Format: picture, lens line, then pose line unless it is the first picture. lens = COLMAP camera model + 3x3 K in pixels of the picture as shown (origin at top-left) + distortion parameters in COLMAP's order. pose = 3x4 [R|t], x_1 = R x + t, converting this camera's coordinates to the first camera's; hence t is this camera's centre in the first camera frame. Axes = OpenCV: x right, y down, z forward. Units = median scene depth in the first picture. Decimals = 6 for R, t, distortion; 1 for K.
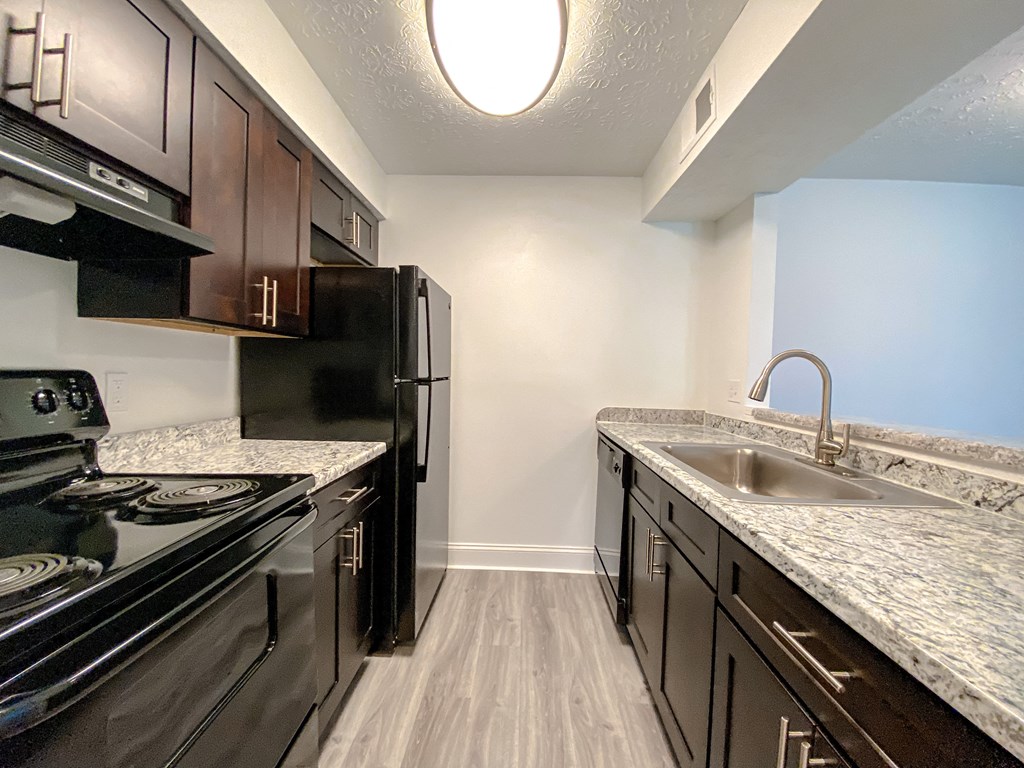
lens RADIAL K [[412.9, 0, 512.0], [0, 412.9, 384.0], [0, 0, 1]] dist [-0.000413, -0.017719]
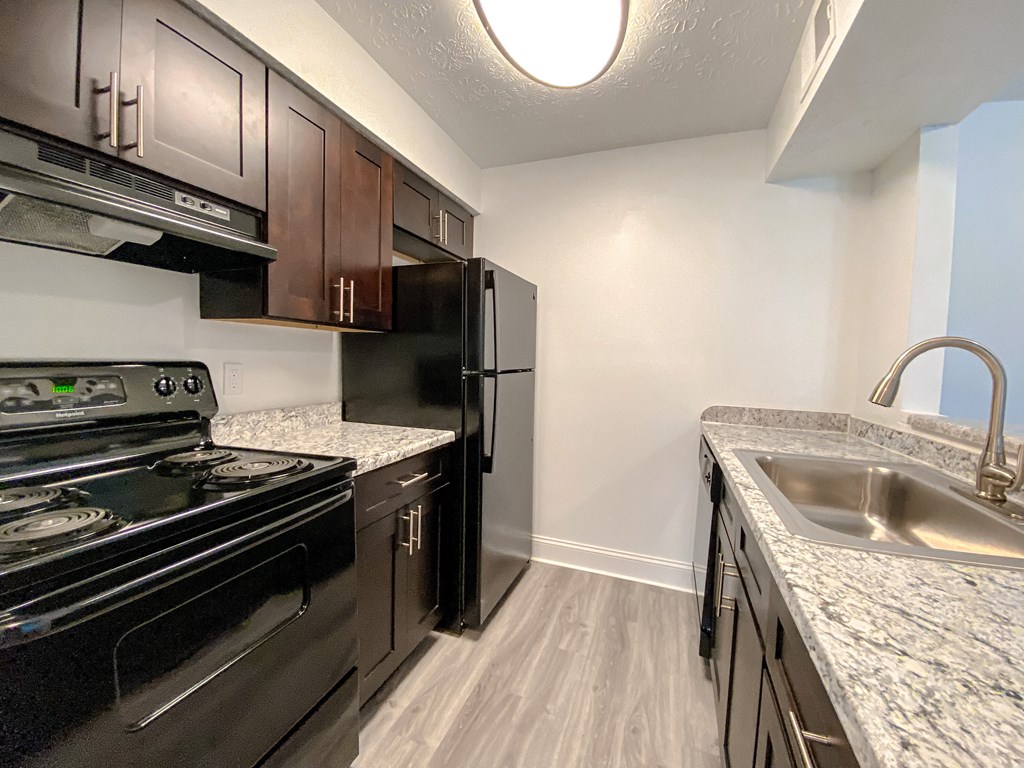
lens RADIAL K [[414.2, 0, 512.0], [0, 414.2, 384.0], [0, 0, 1]] dist [0.005398, -0.018500]
pose [[0.944637, 0.021309, -0.327424, 0.190128], [-0.013649, 0.999577, 0.025675, -0.007572], [0.327833, -0.019784, 0.944528, 0.076528]]
